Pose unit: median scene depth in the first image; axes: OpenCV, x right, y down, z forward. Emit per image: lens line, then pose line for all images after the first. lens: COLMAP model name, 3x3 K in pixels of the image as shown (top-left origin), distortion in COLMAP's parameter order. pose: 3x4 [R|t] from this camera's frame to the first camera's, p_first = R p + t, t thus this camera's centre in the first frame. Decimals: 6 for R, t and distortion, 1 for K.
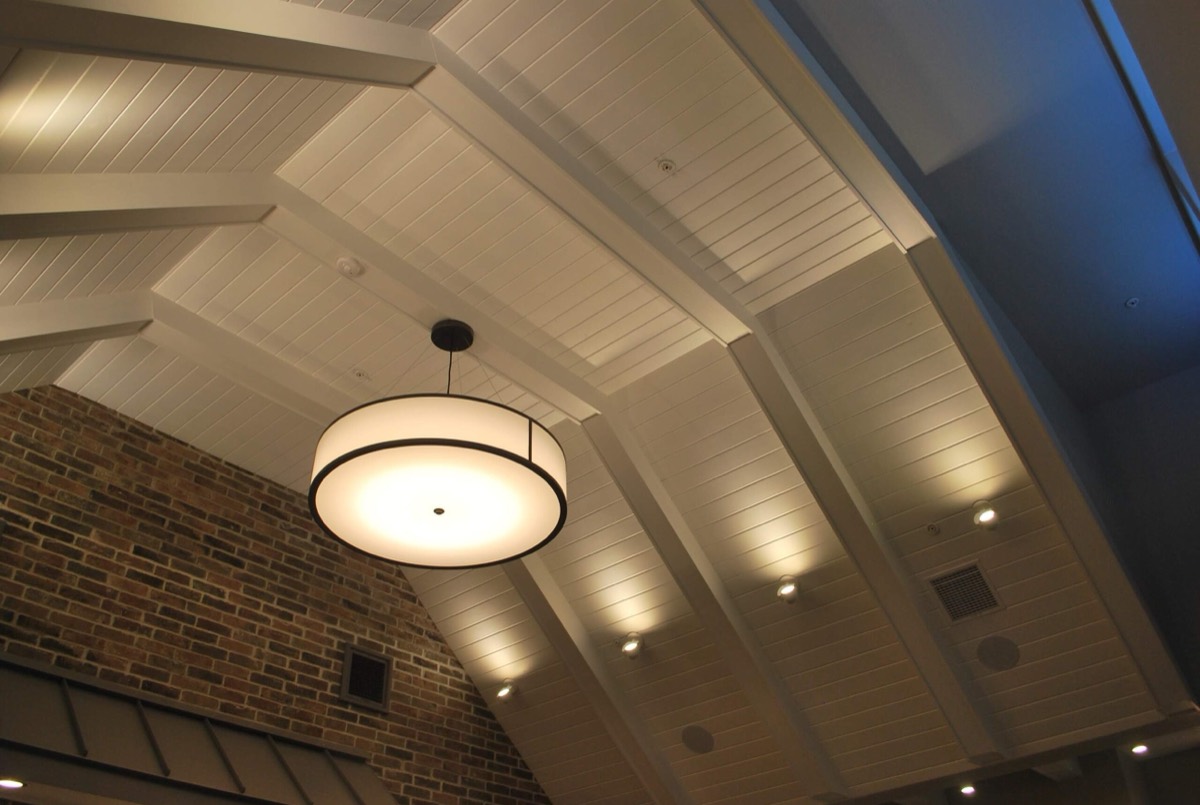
lens RADIAL K [[946.1, 0, 605.5], [0, 946.1, 394.7], [0, 0, 1]] dist [-0.083056, 0.010581]
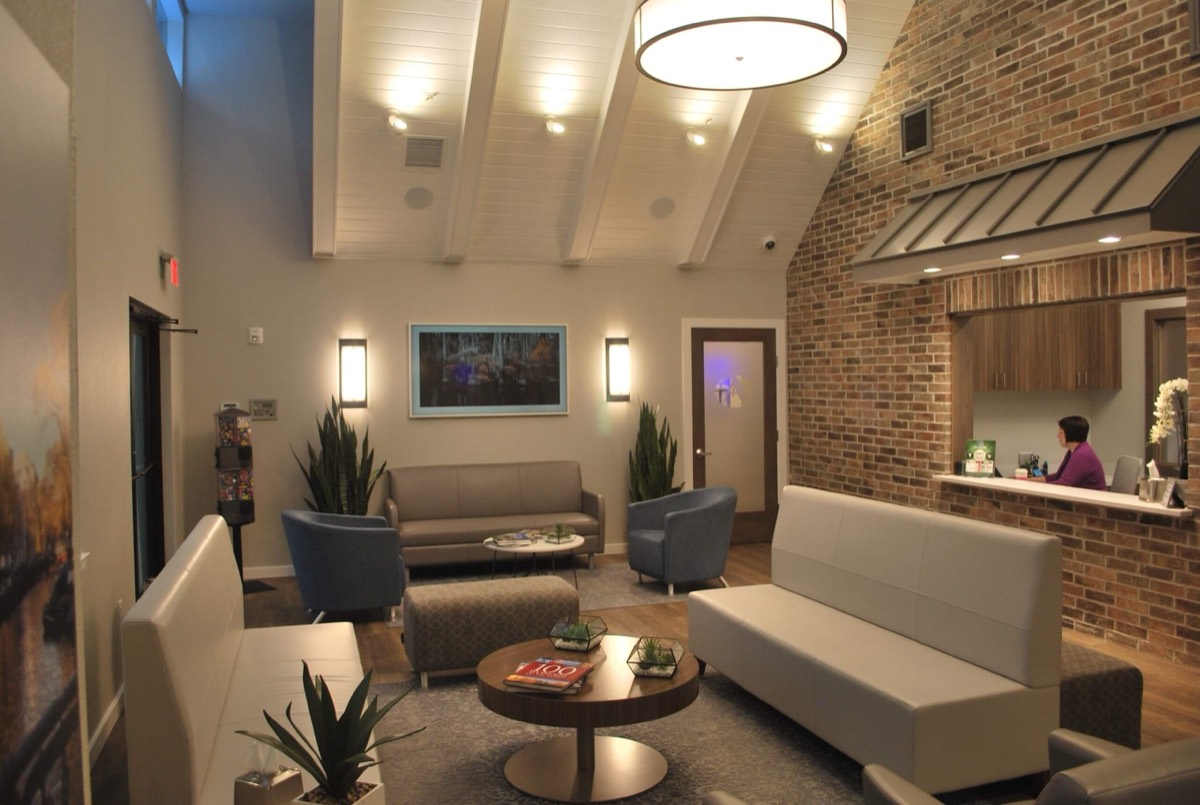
lens RADIAL K [[946.1, 0, 605.5], [0, 946.1, 394.7], [0, 0, 1]] dist [-0.083056, 0.010581]
pose [[-0.513385, 0.042261, -0.857117, 0.748242], [0.527732, 0.803150, -0.276494, 0.566185], [0.676709, -0.594276, -0.434628, 0.901376]]
